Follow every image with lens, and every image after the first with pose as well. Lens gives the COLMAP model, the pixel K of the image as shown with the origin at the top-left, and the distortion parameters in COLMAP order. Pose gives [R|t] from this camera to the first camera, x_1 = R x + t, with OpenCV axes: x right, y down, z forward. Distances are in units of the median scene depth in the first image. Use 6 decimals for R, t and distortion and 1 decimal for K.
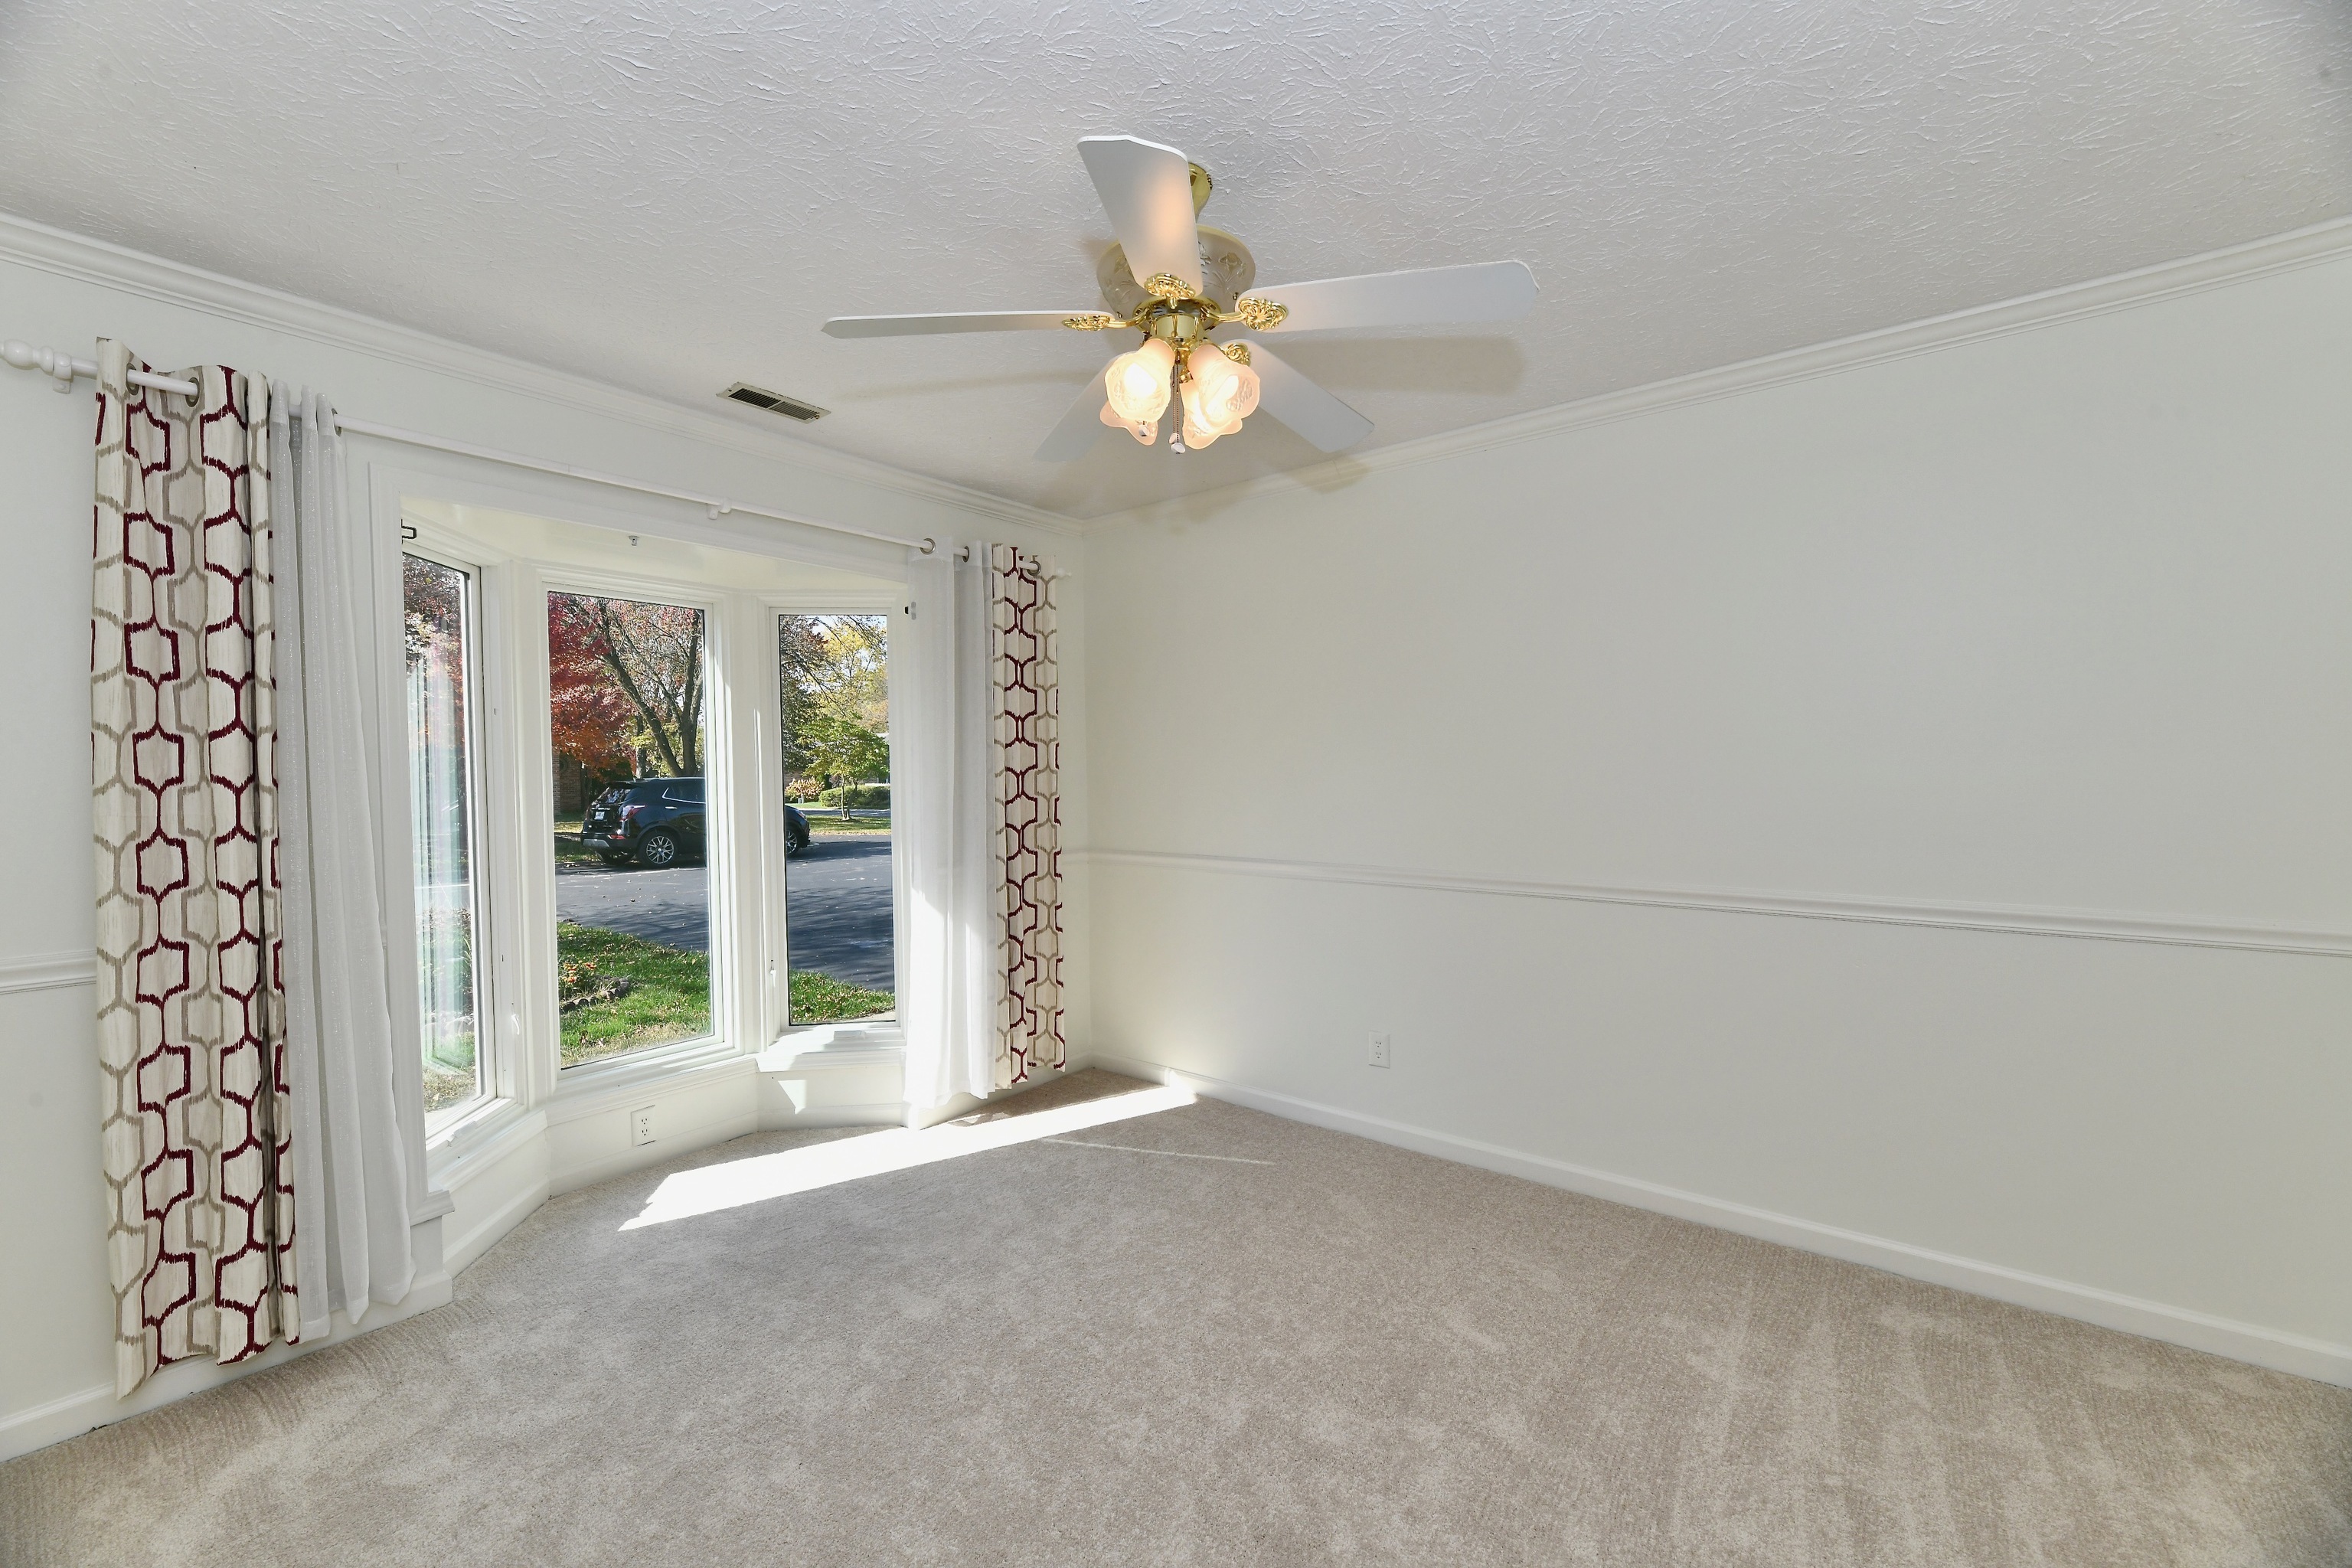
lens RADIAL K [[940.7, 0, 1168.6], [0, 940.7, 791.8], [0, 0, 1]] dist [0.001992, -0.004959]
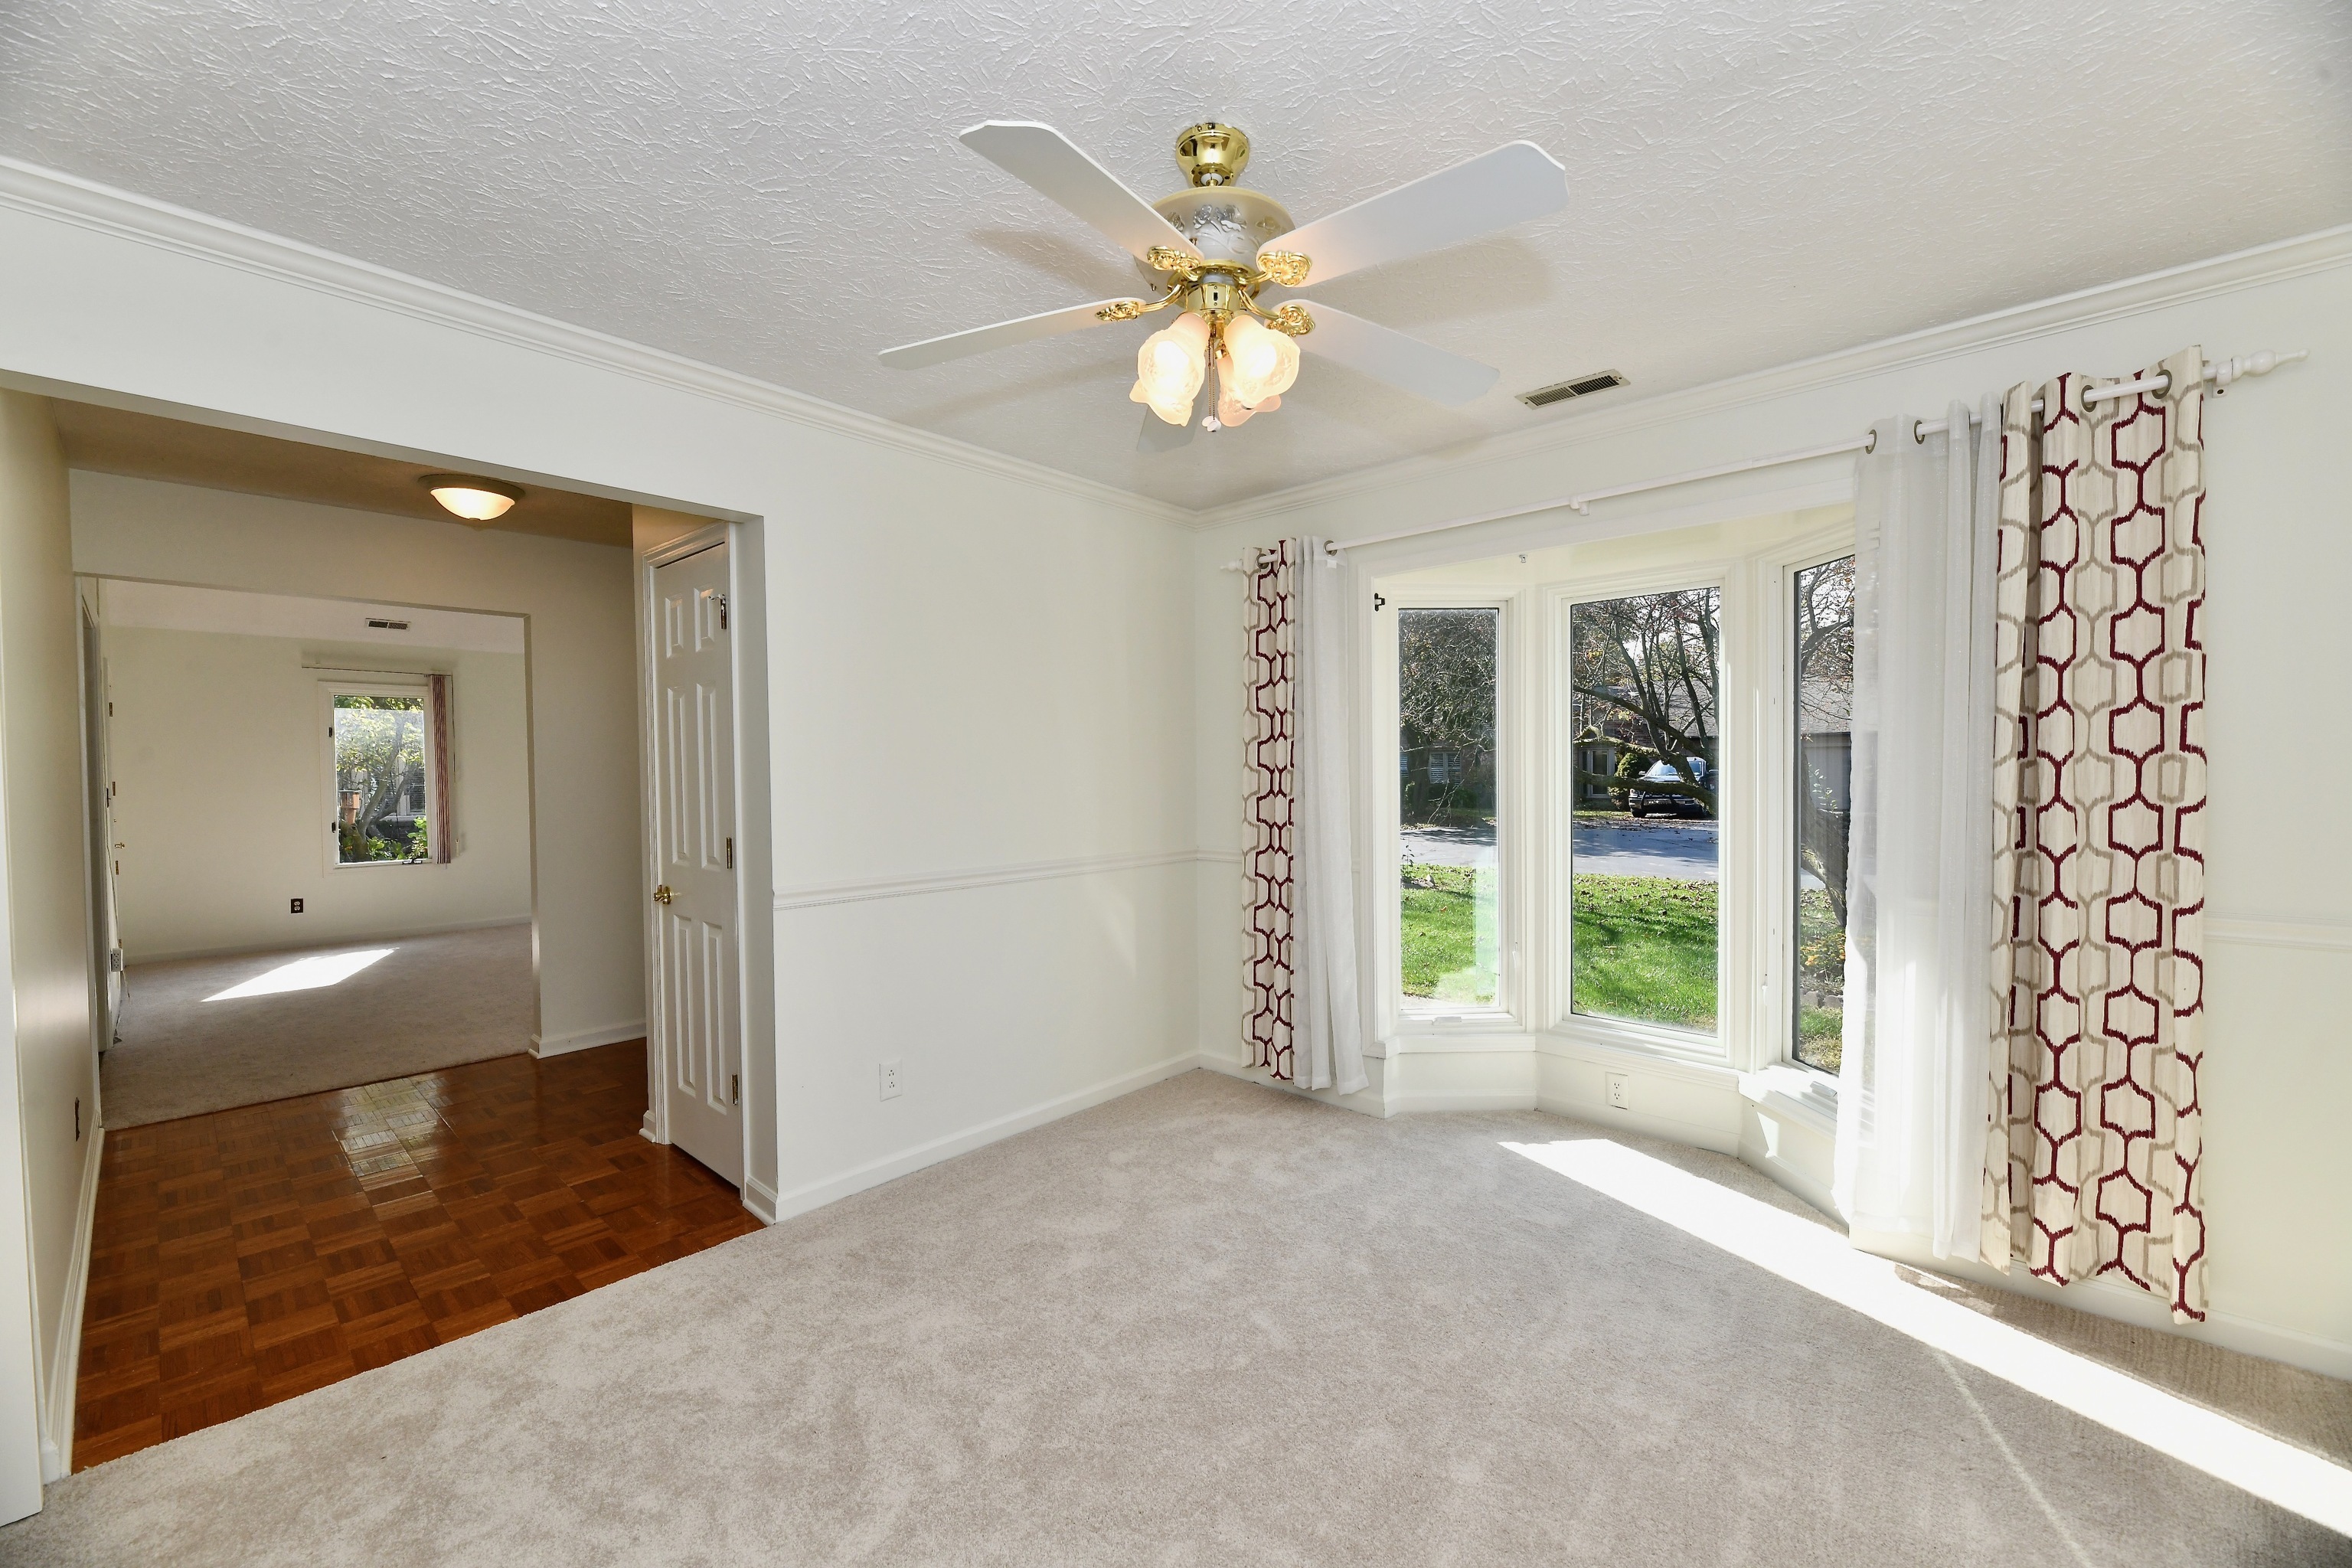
lens RADIAL K [[940.7, 0, 1168.6], [0, 940.7, 791.8], [0, 0, 1]] dist [0.001992, -0.004959]
pose [[-0.067309, 0.028166, -0.997335, 0.510370], [-0.025640, 0.999222, 0.029950, 0.001180], [0.997403, 0.027588, -0.066535, 0.547565]]
